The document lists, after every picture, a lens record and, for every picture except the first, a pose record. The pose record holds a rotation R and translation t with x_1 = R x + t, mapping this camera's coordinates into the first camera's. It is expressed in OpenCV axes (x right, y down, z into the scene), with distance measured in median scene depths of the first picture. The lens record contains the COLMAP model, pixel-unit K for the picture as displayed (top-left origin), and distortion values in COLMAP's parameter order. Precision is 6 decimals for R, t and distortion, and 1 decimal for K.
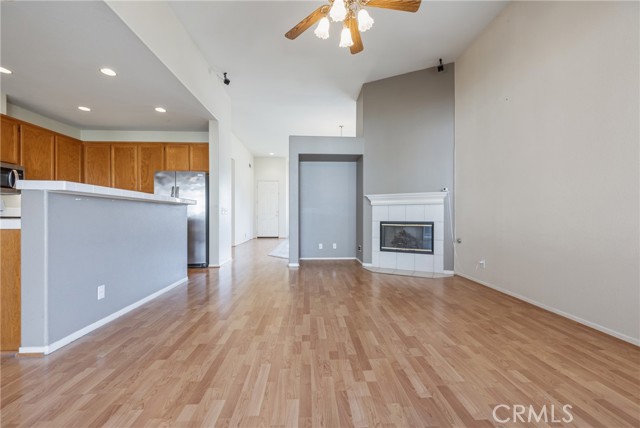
lens RADIAL K [[258.0, 0, 320.2], [0, 258.0, 218.0], [0, 0, 1]] dist [0.000338, -0.001317]
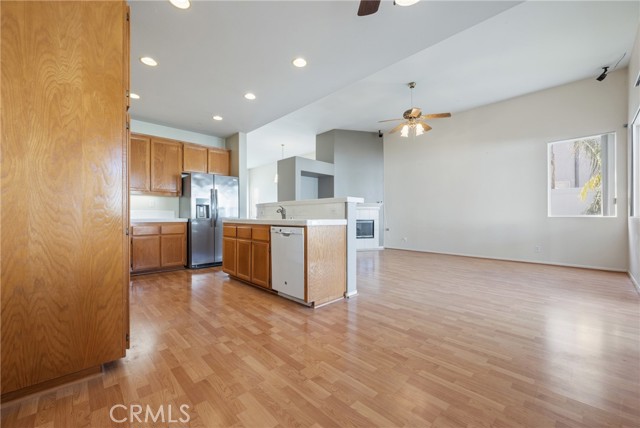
lens RADIAL K [[258.0, 0, 319.3], [0, 258.0, 213.7], [0, 0, 1]] dist [0.000338, -0.001317]
pose [[0.746390, 0.003666, 0.665499, -0.936898], [0.006392, 0.999899, -0.012677, -0.006434], [-0.665478, 0.013716, 0.746291, -0.070600]]
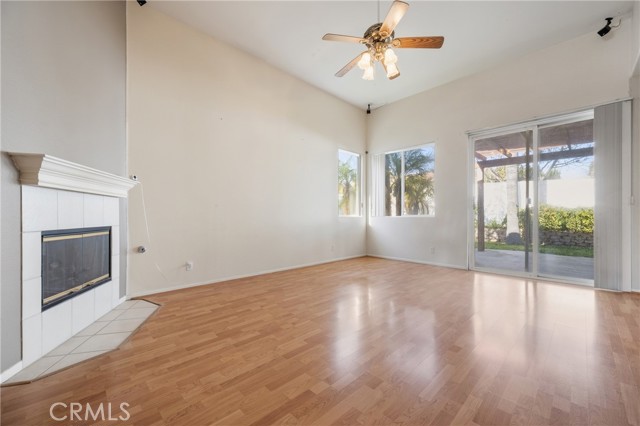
lens RADIAL K [[258.0, 0, 320.5], [0, 258.0, 216.8], [0, 0, 1]] dist [0.000338, -0.001317]
pose [[-0.669294, -0.005724, 0.742976, -0.311405], [-0.000202, 0.999972, 0.007522, -0.011254], [-0.742998, 0.004884, -0.669276, 0.950549]]
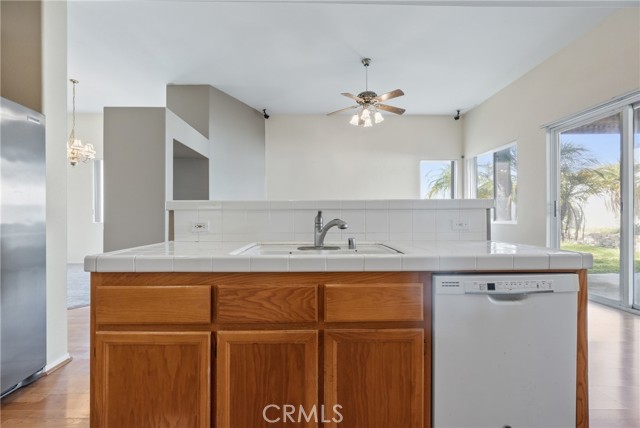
lens RADIAL K [[258.0, 0, 316.6], [0, 258.0, 214.2], [0, 0, 1]] dist [0.000338, -0.001317]
pose [[0.017649, 0.005471, 0.999829, -0.811204], [0.005393, 0.999970, -0.005566, -0.035713], [-0.999830, 0.005491, 0.017619, 0.606913]]
